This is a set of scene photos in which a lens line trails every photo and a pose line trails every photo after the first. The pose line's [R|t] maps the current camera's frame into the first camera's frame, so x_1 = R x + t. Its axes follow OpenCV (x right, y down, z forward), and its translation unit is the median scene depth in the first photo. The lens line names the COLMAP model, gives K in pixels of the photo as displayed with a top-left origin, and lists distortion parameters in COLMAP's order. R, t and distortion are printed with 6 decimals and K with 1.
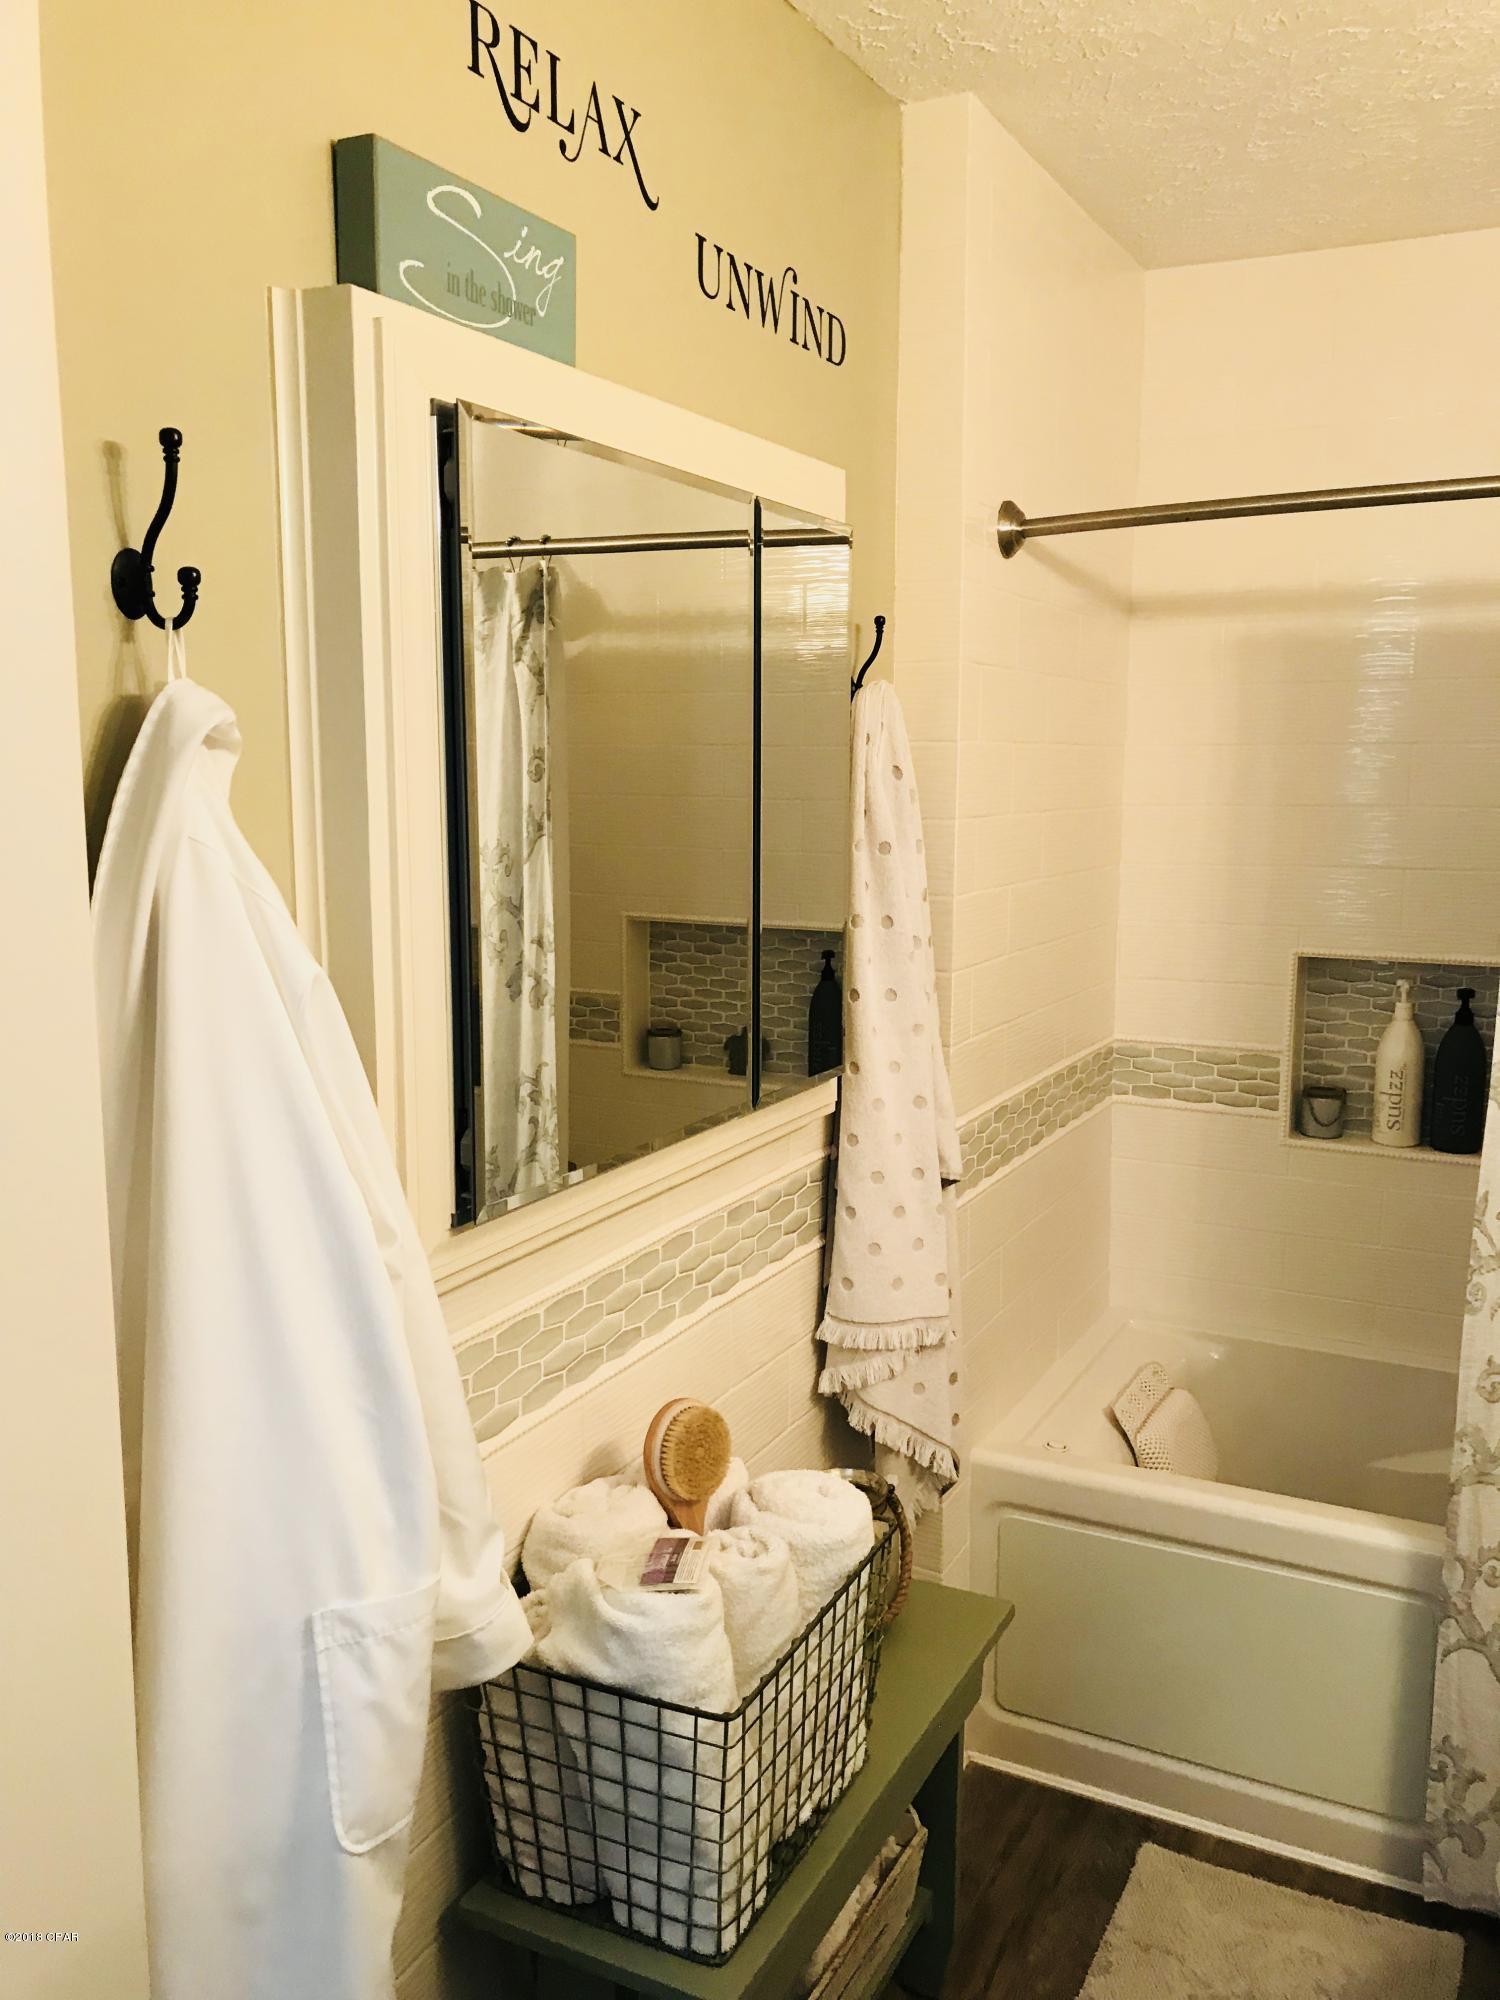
lens RADIAL K [[1635.7, 0, 741.9], [0, 1635.7, 1004.6], [0, 0, 1]] dist [0.029606, -0.053979]
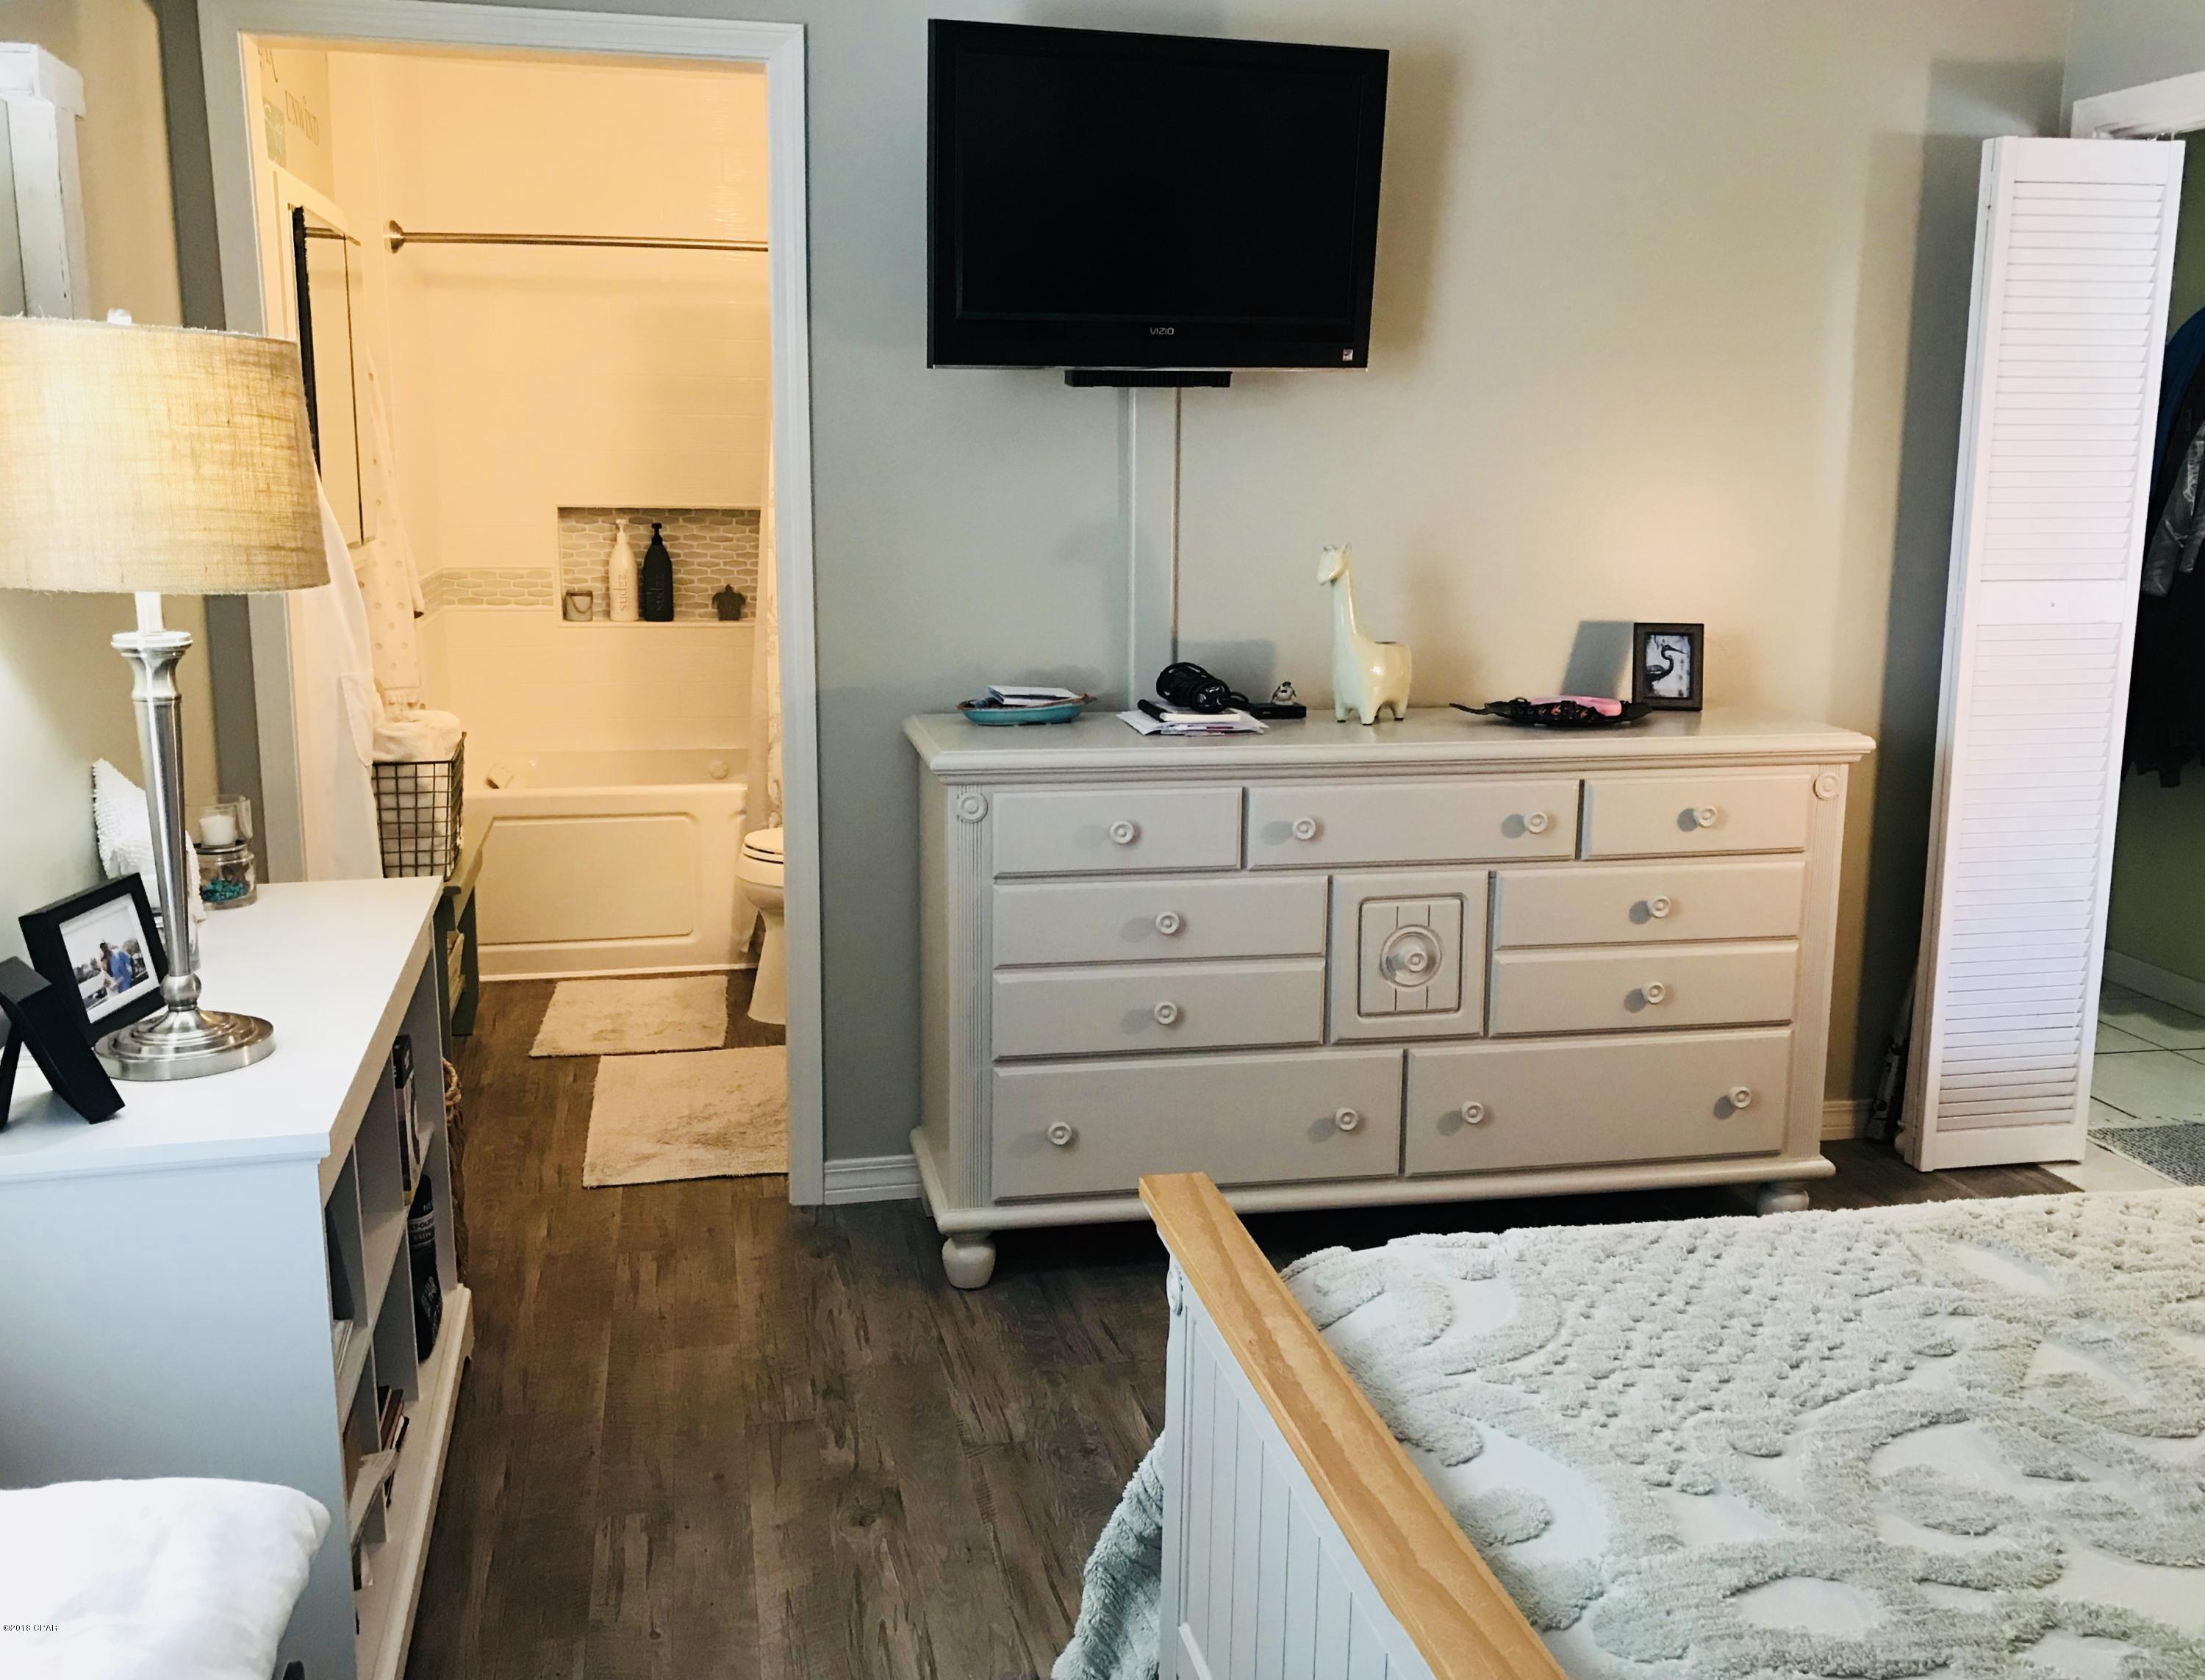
lens RADIAL K [[1994.1, 0, 1140.4], [0, 1994.1, 829.8], [0, 0, 1]] dist [0.038173, -0.016892]
pose [[0.761048, -0.114292, 0.638548, -0.718384], [0.080720, 0.993391, 0.081598, 0.237753], [-0.643654, -0.010556, 0.765244, -1.218936]]
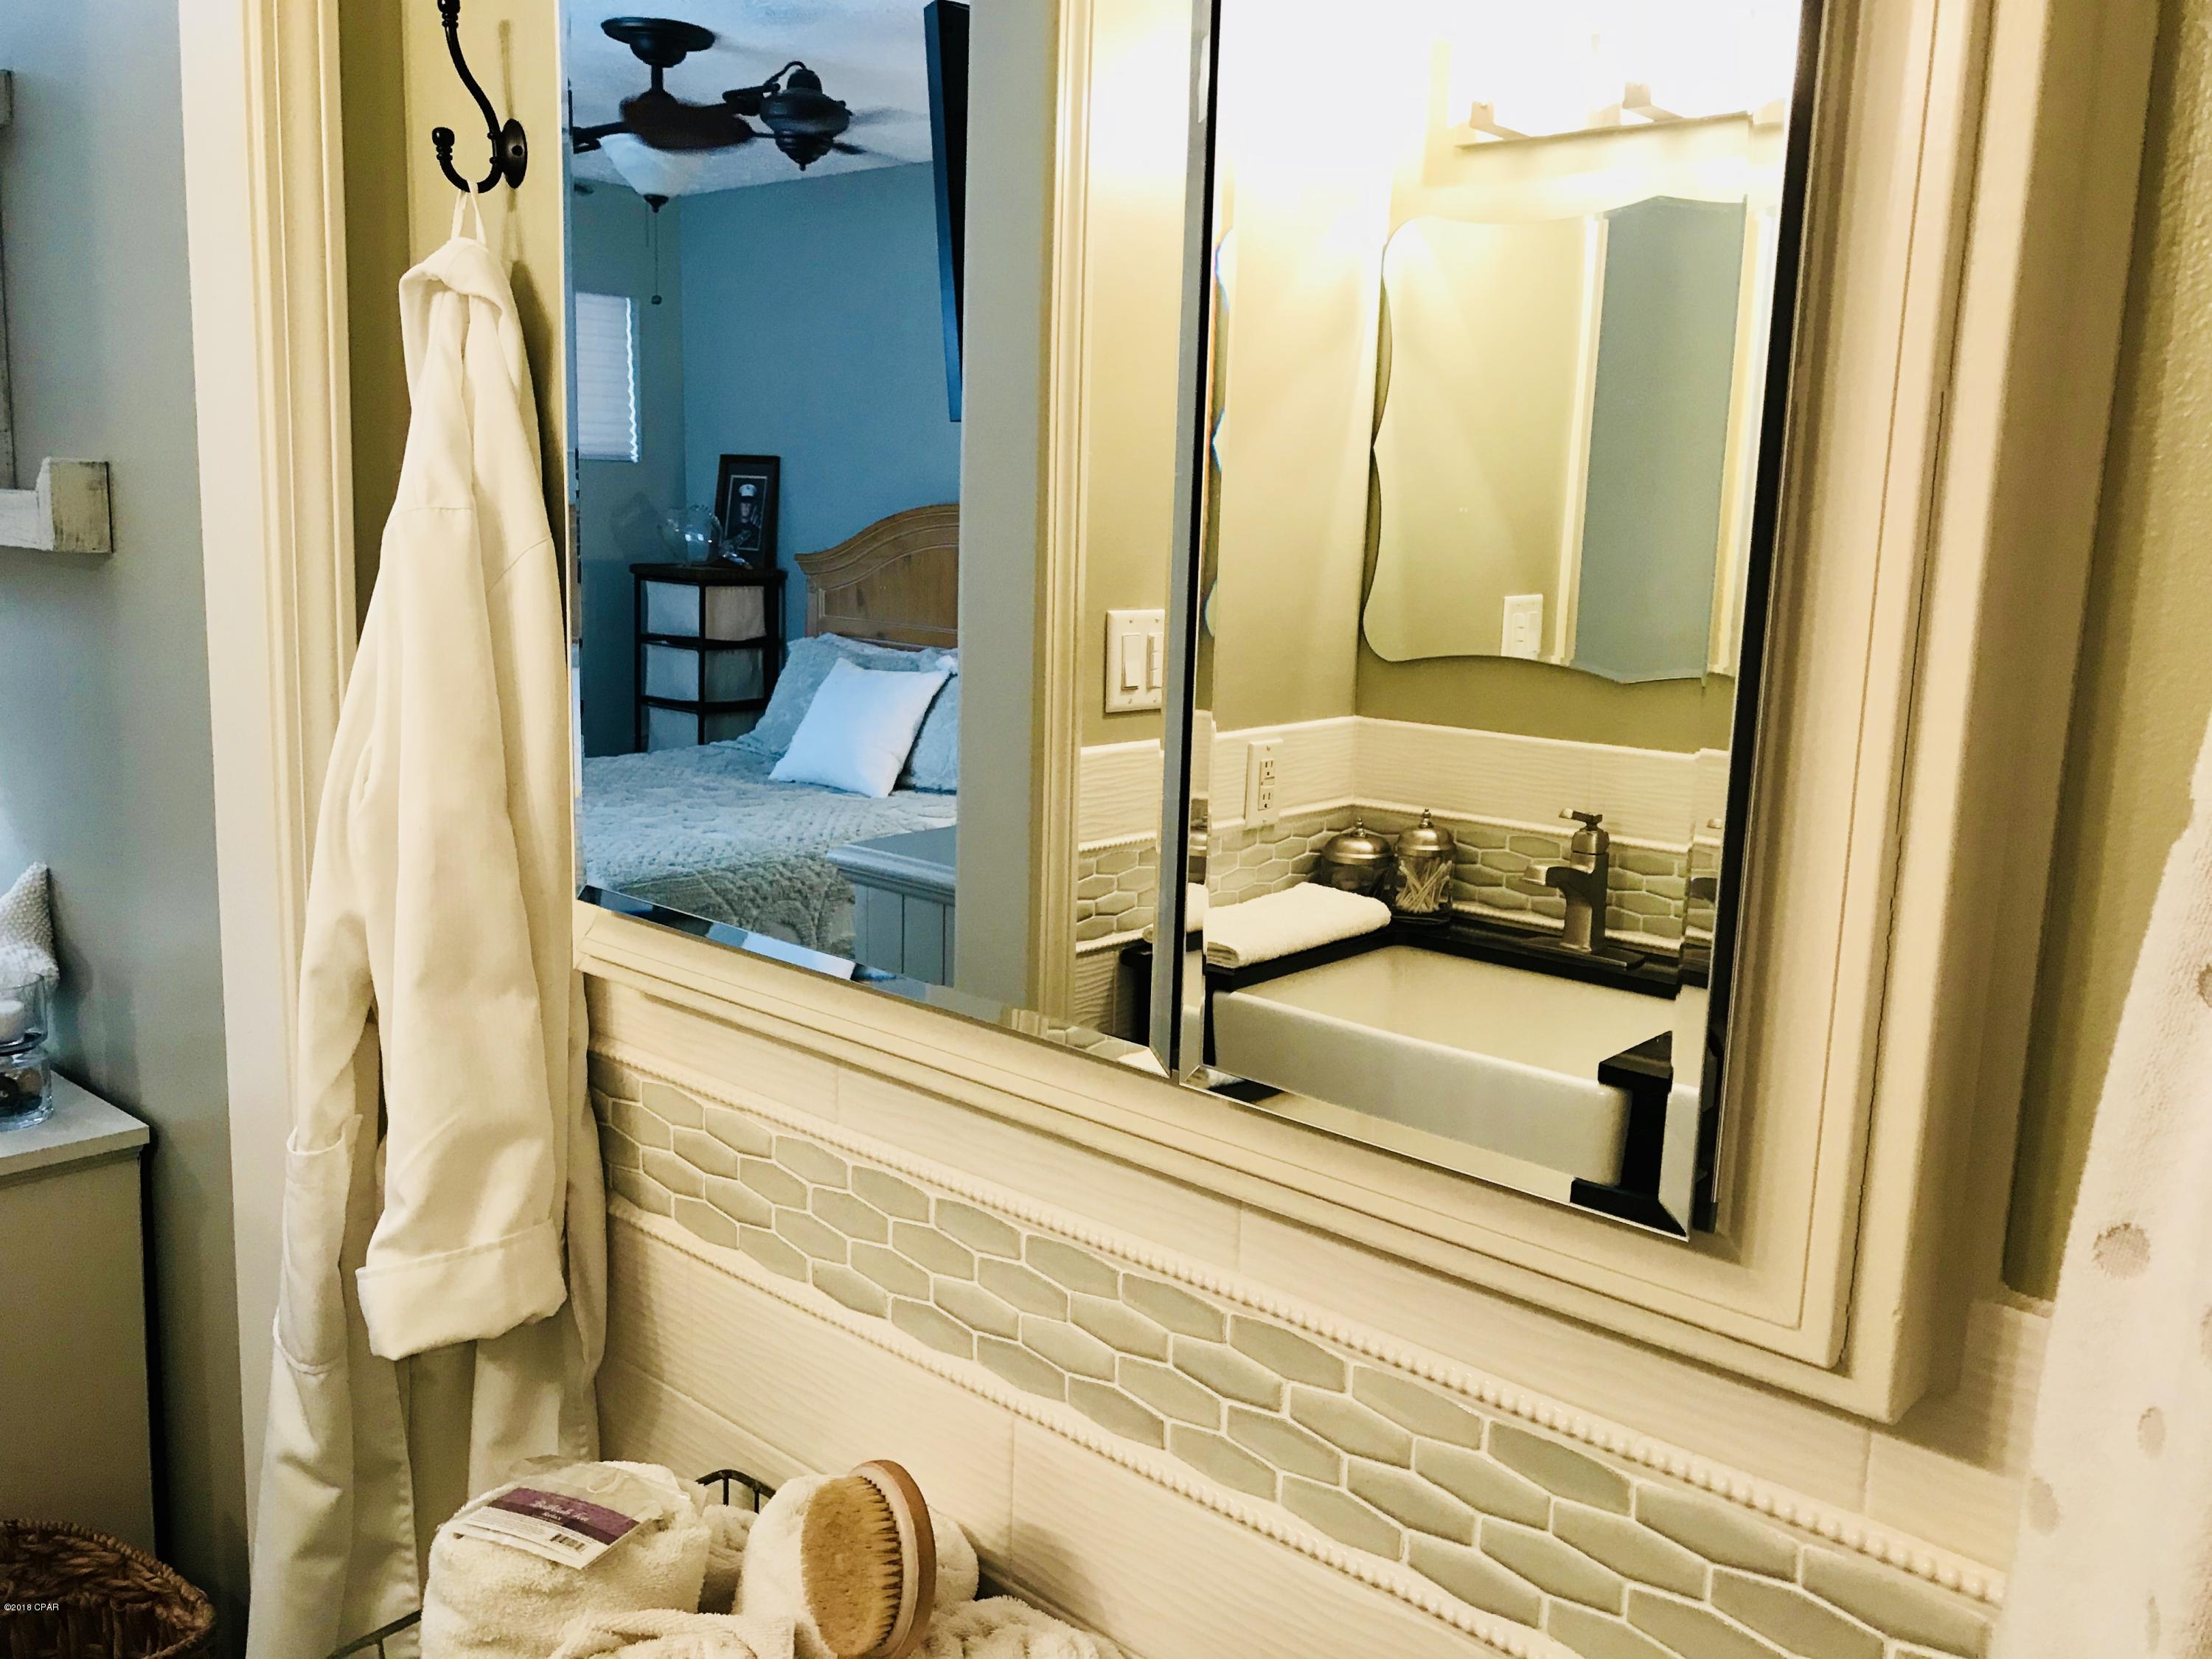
lens RADIAL K [[1809.1, 0, 1107.3], [0, 1809.1, 821.9], [0, 0, 1]] dist [0.029606, -0.053979]
pose [[-0.263022, 0.157221, -0.951893, 0.363004], [-0.169423, 0.963774, 0.205997, -0.075203], [0.949797, 0.215455, -0.226857, 0.880270]]
